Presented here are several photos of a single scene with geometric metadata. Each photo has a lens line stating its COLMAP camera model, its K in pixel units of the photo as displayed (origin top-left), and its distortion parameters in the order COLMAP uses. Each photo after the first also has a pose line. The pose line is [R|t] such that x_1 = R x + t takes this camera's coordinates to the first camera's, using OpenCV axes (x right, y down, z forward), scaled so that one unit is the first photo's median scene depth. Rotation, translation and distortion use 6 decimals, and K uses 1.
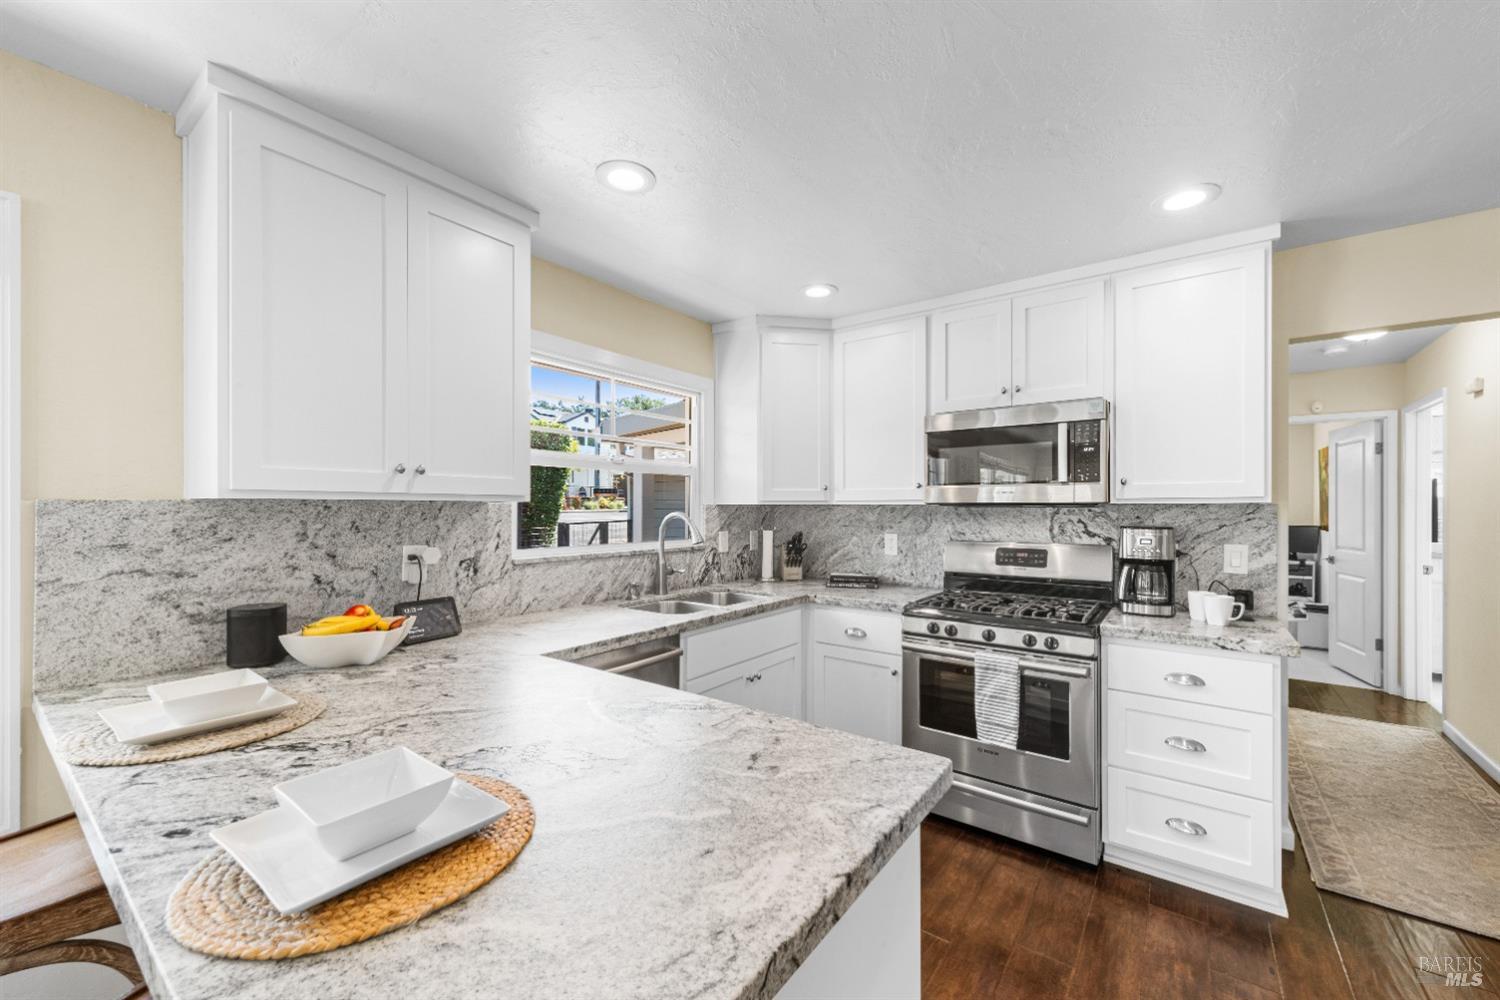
lens RADIAL K [[584.6, 0, 748.1], [0, 584.6, 506.8], [0, 0, 1]] dist [0.010813, -0.000150]
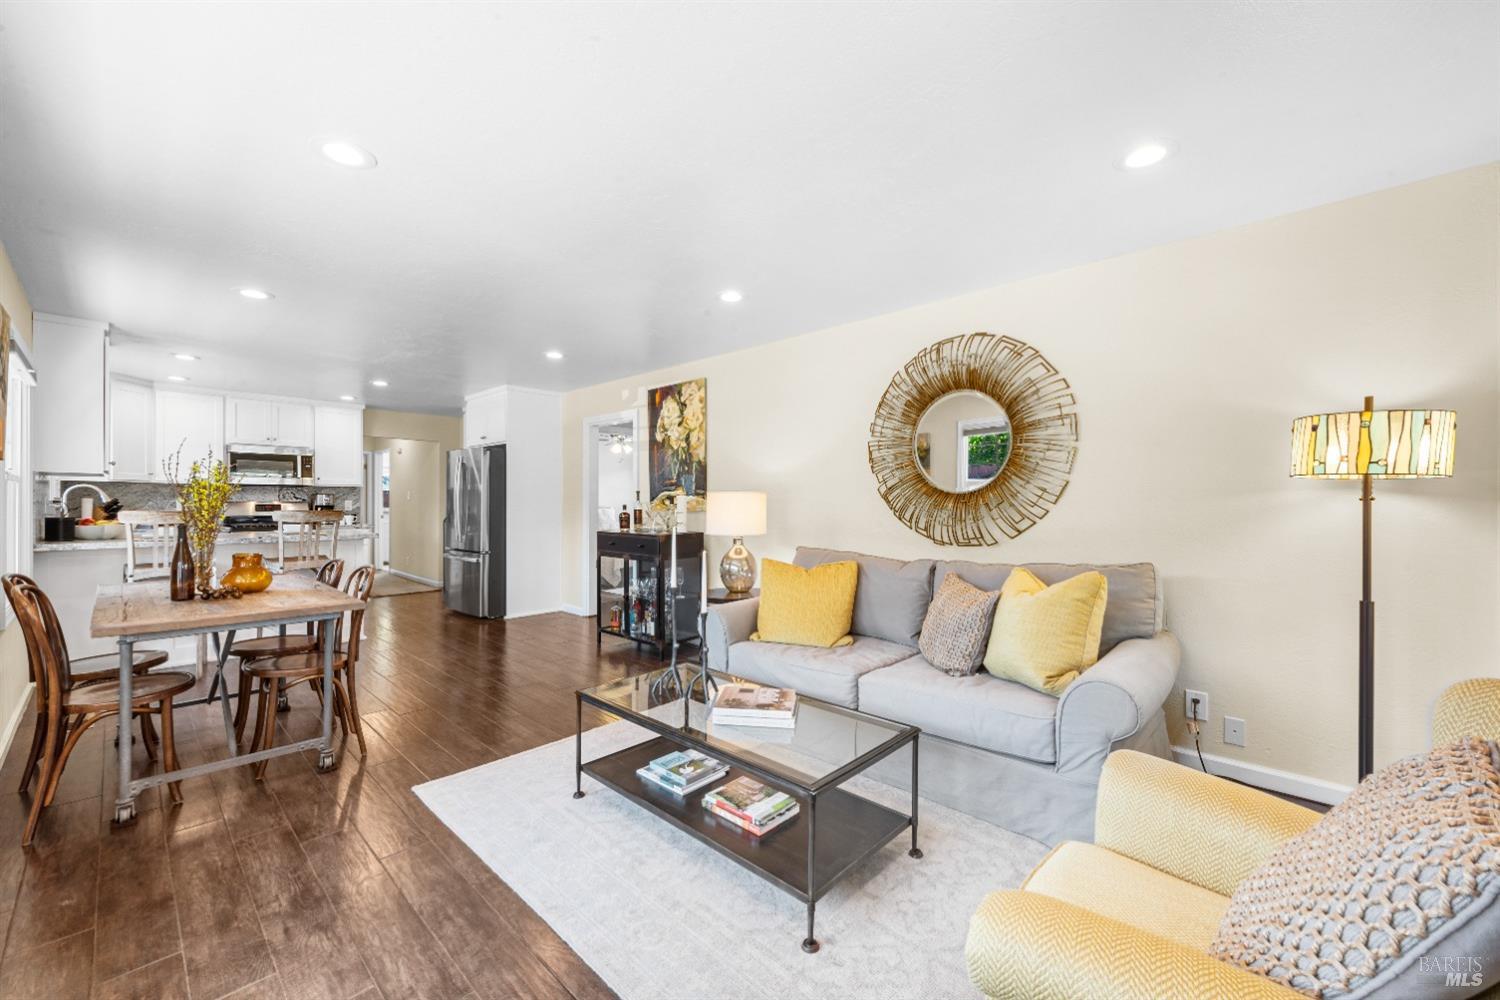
lens RADIAL K [[584.6, 0, 748.1], [0, 584.6, 506.8], [0, 0, 1]] dist [0.010813, -0.000150]
pose [[0.116992, -0.005380, 0.993118, -1.826536], [-0.002205, 0.999981, 0.005677, 0.070609], [-0.993130, -0.002854, 0.116978, -1.319913]]
